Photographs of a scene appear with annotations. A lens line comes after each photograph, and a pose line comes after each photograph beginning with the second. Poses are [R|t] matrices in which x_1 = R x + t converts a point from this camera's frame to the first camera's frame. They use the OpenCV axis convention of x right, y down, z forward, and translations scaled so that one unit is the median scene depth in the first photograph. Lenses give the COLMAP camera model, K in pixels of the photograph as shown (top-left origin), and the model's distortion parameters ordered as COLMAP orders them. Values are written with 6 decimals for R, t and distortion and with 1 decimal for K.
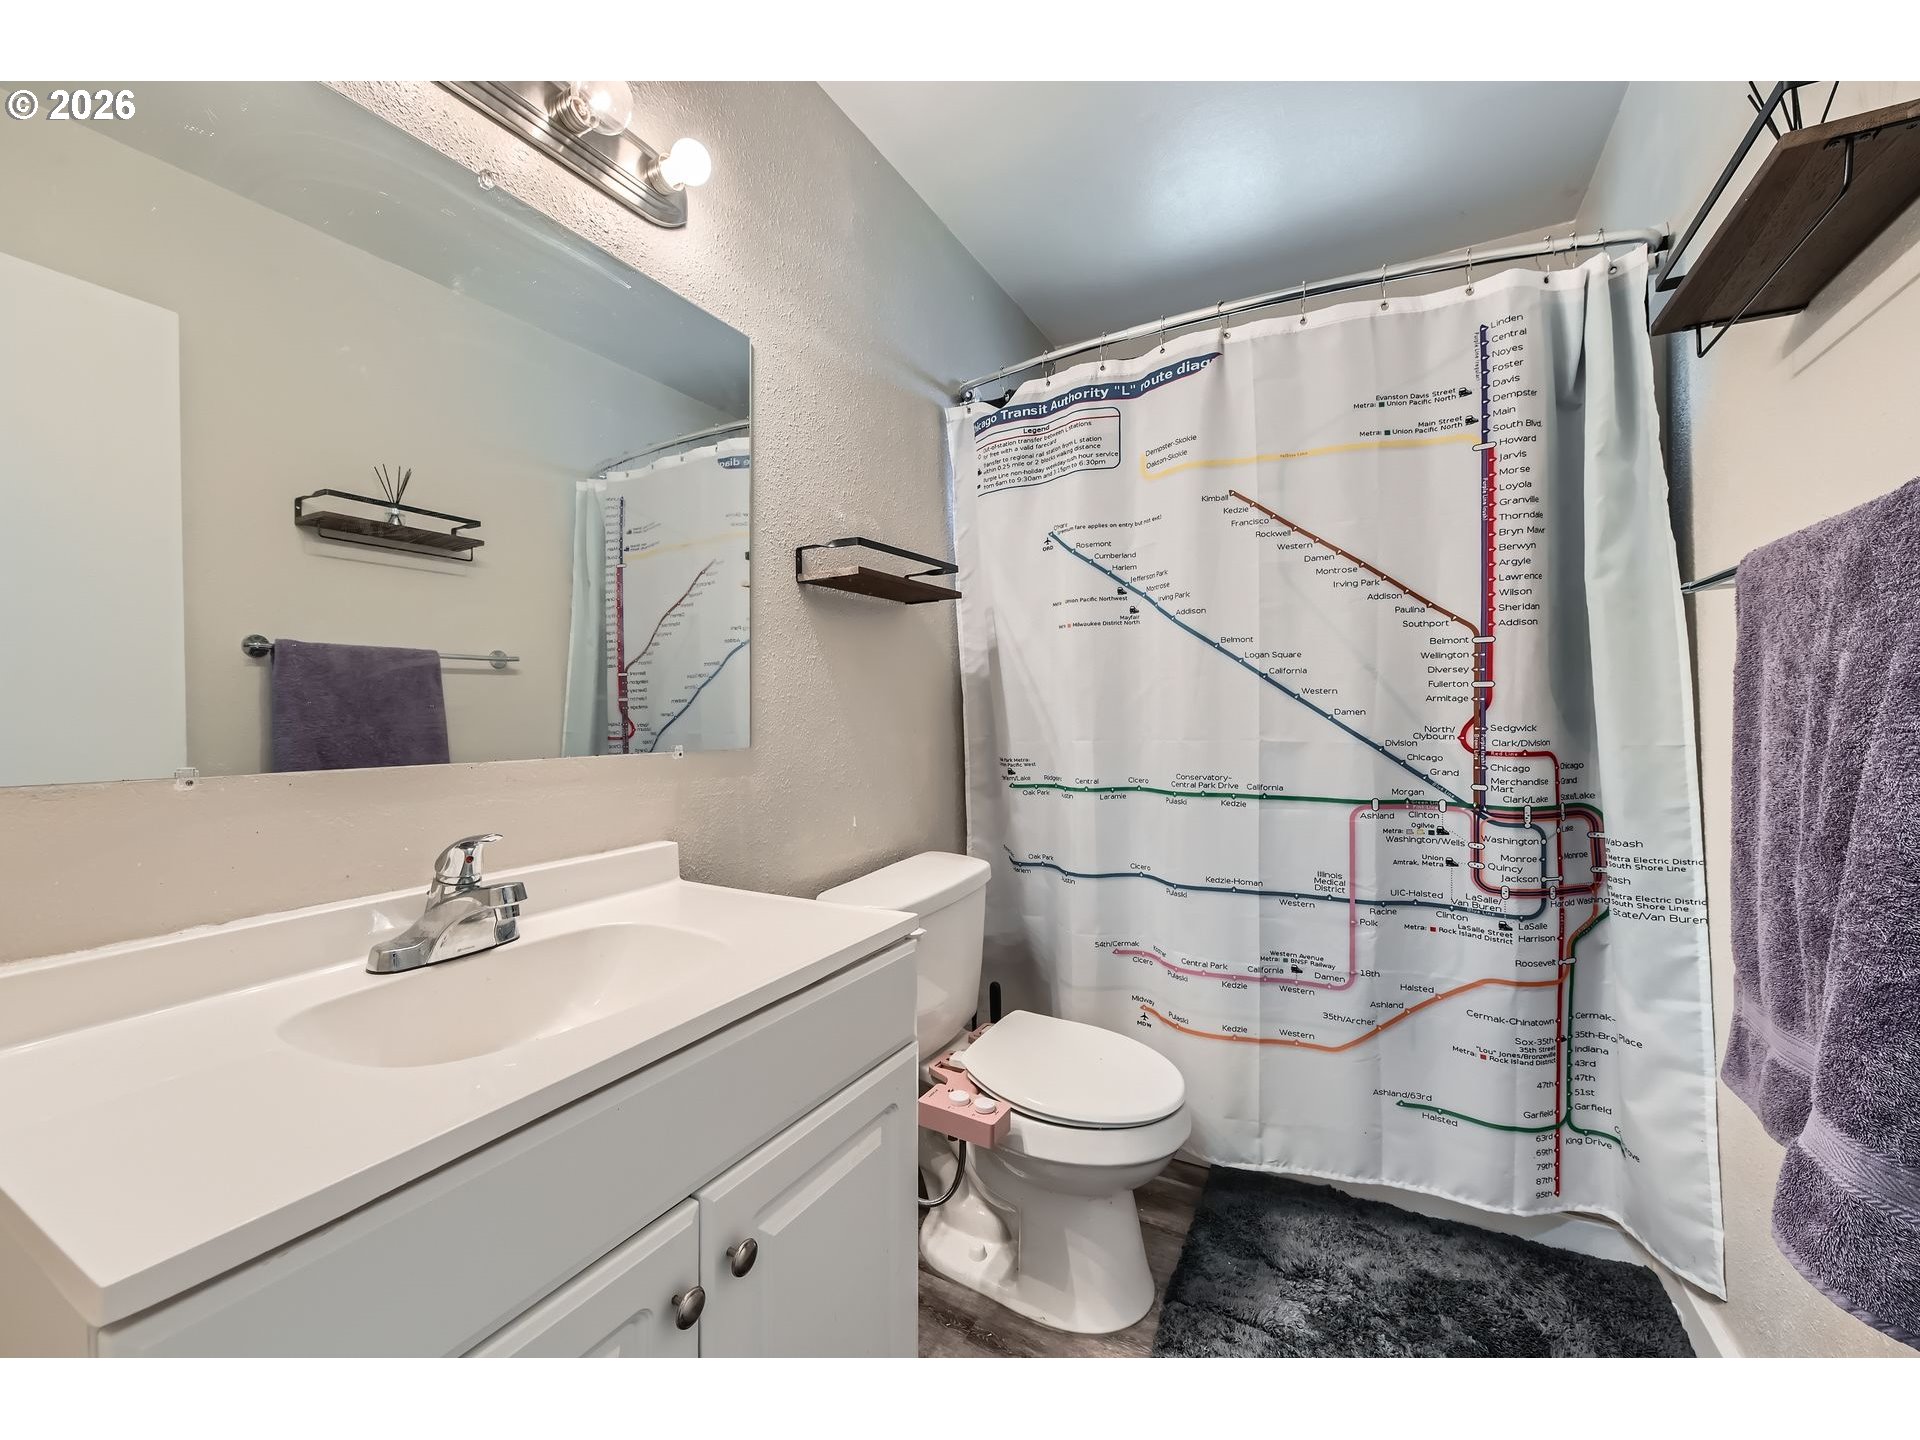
lens RADIAL K [[778.1, 0, 950.5], [0, 778.1, 704.0], [0, 0, 1]] dist [-0.009837, -0.000427]
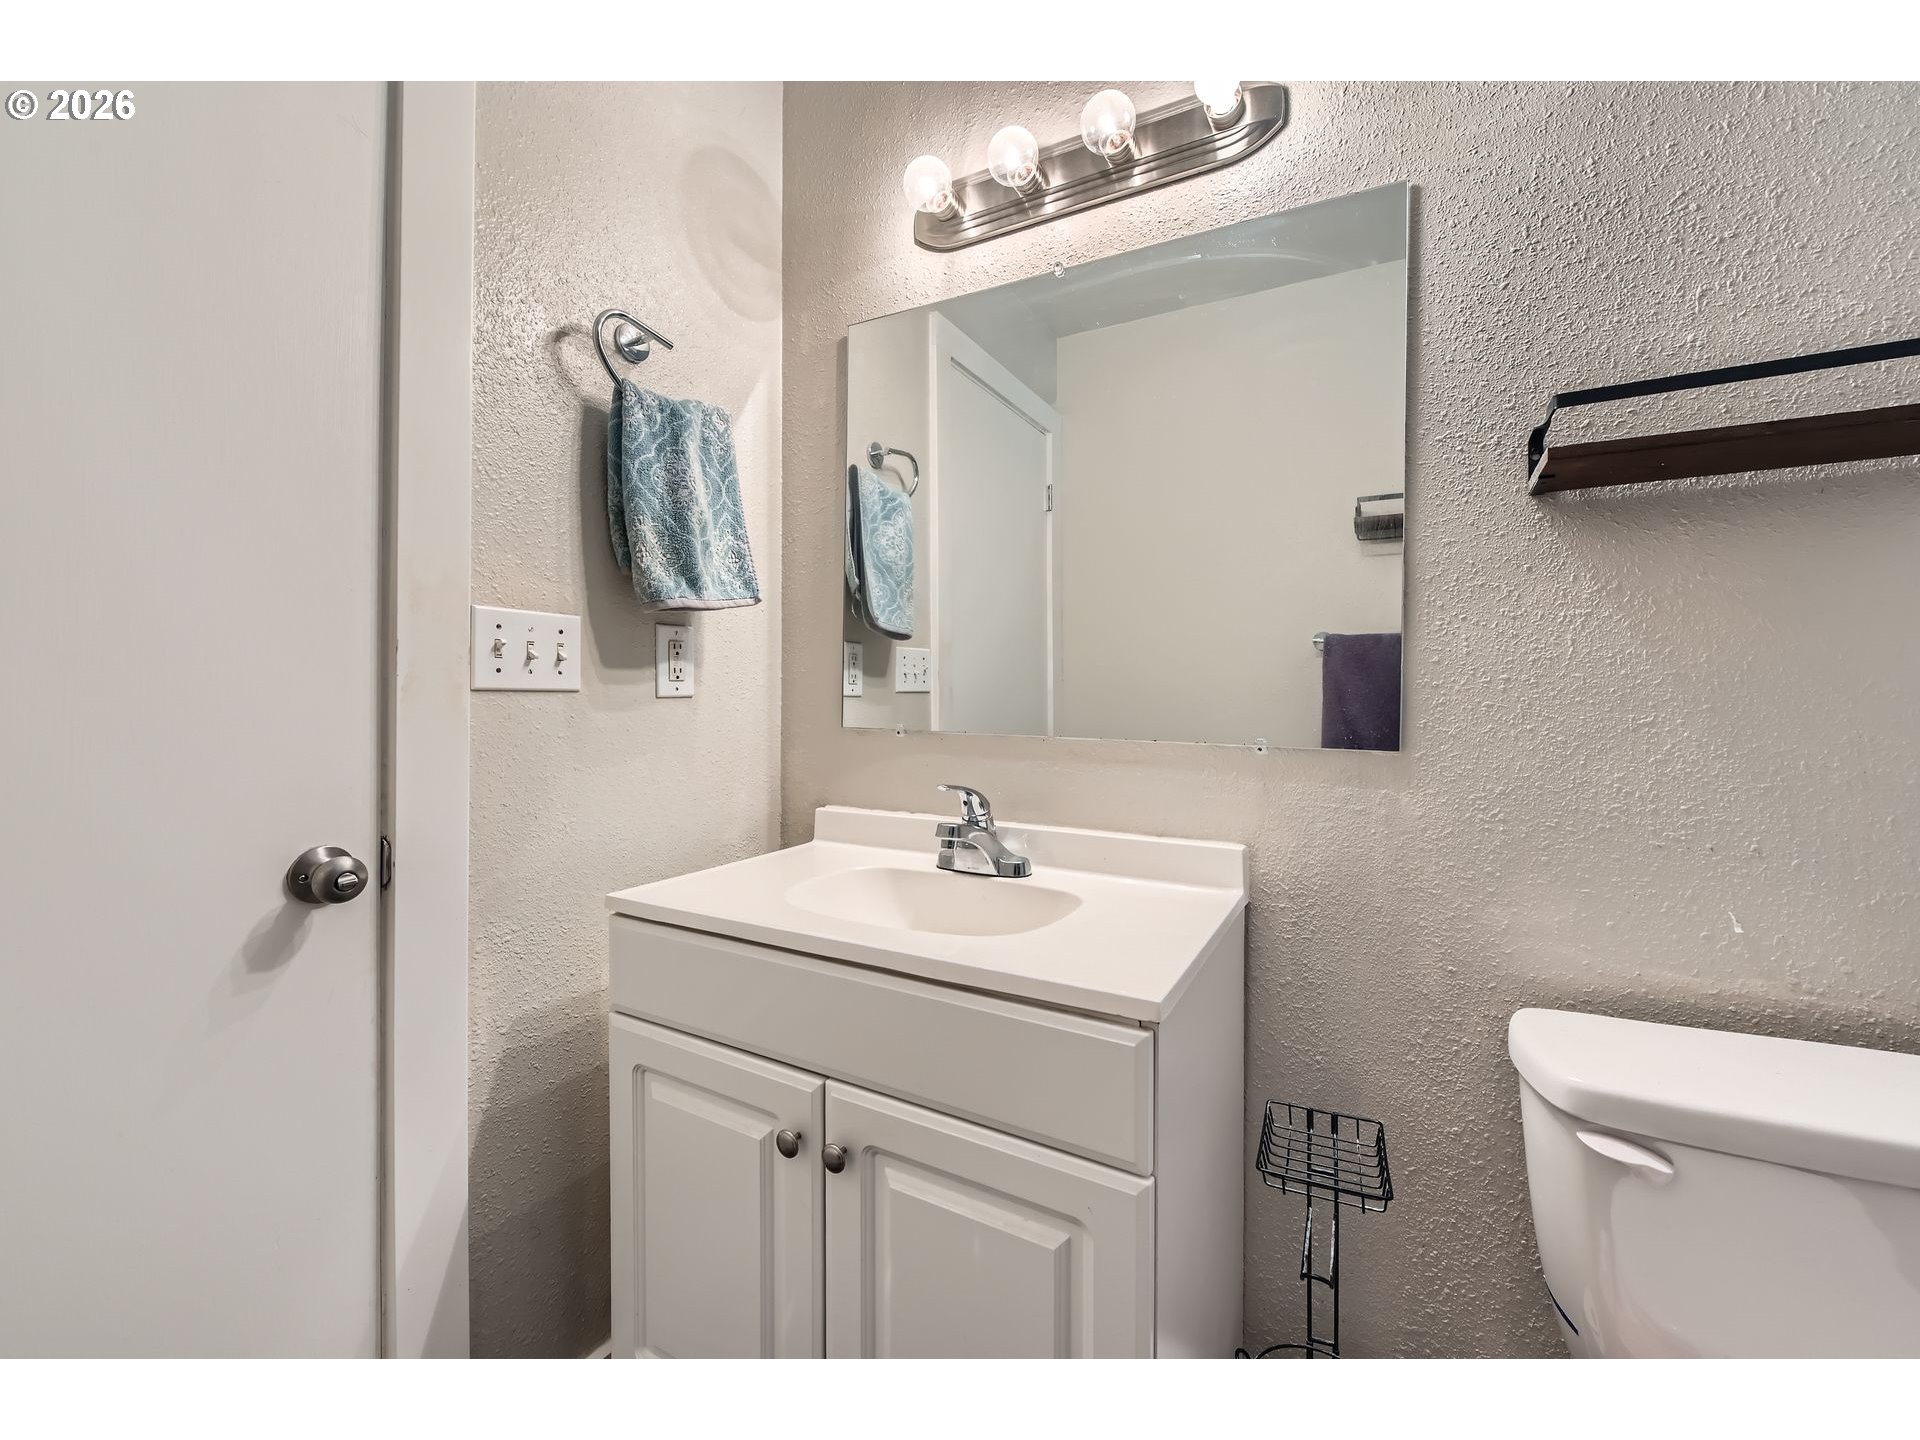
lens RADIAL K [[766.5, 0, 961.3], [0, 766.5, 683.4], [0, 0, 1]] dist [0.000145, -0.000048]
pose [[-0.003847, -0.002364, -0.999990, 0.514314], [0.005323, 0.999983, -0.002384, -0.008616], [0.999978, -0.005333, -0.003834, 0.672655]]
